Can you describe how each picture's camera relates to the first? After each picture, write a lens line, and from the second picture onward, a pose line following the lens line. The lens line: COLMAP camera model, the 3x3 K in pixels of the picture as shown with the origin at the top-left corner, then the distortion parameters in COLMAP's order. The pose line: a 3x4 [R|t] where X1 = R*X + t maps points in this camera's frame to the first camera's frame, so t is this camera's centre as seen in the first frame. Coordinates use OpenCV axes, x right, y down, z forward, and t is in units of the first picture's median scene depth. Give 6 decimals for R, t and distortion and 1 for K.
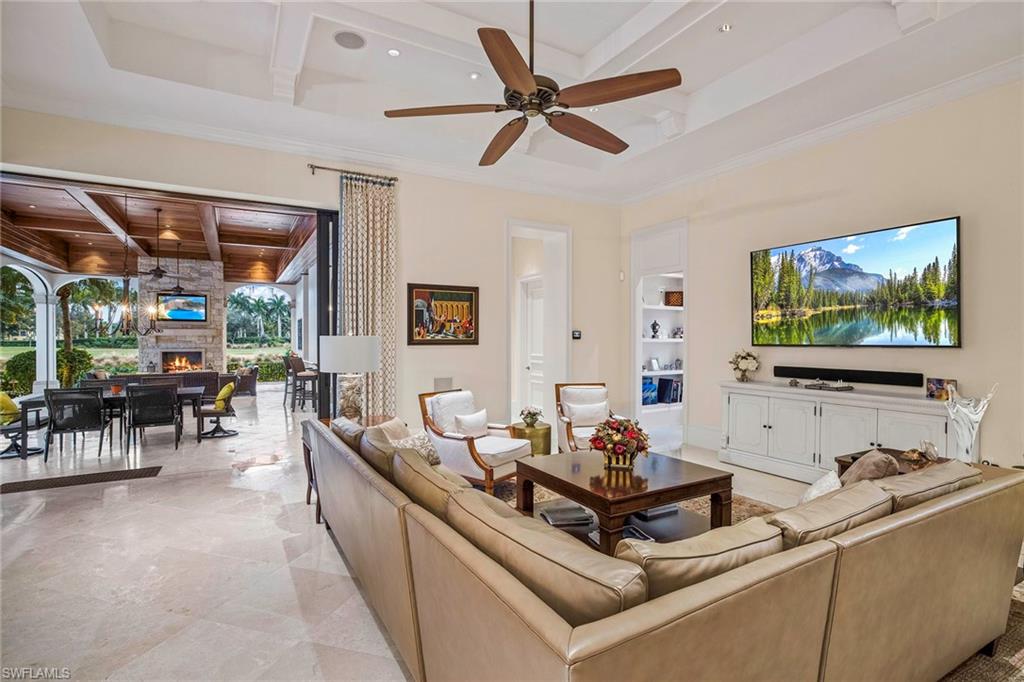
lens RADIAL K [[496.6, 0, 512.1], [0, 496.6, 341.9], [0, 0, 1]] dist [0.000030, 0.000004]
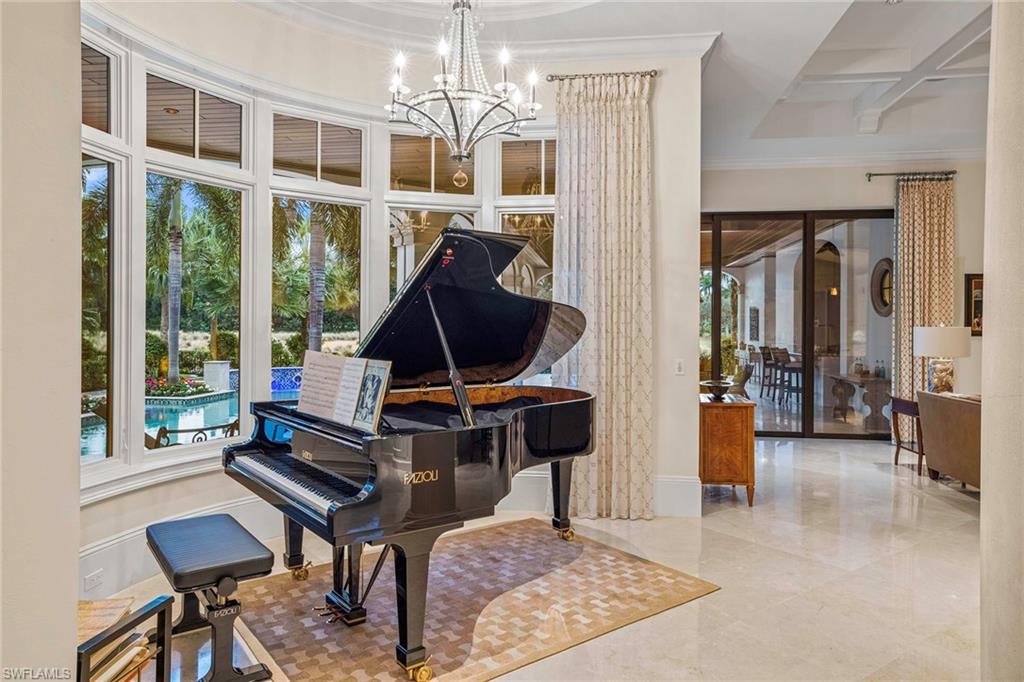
lens RADIAL K [[661.4, 0, 511.3], [0, 661.4, 337.1], [0, 0, 1]] dist [0.007604, 0.001609]
pose [[0.796098, 0.008251, -0.605111, -0.133561], [-0.005108, 0.999963, 0.006914, 0.004918], [0.605146, -0.002413, 0.796111, -0.650327]]
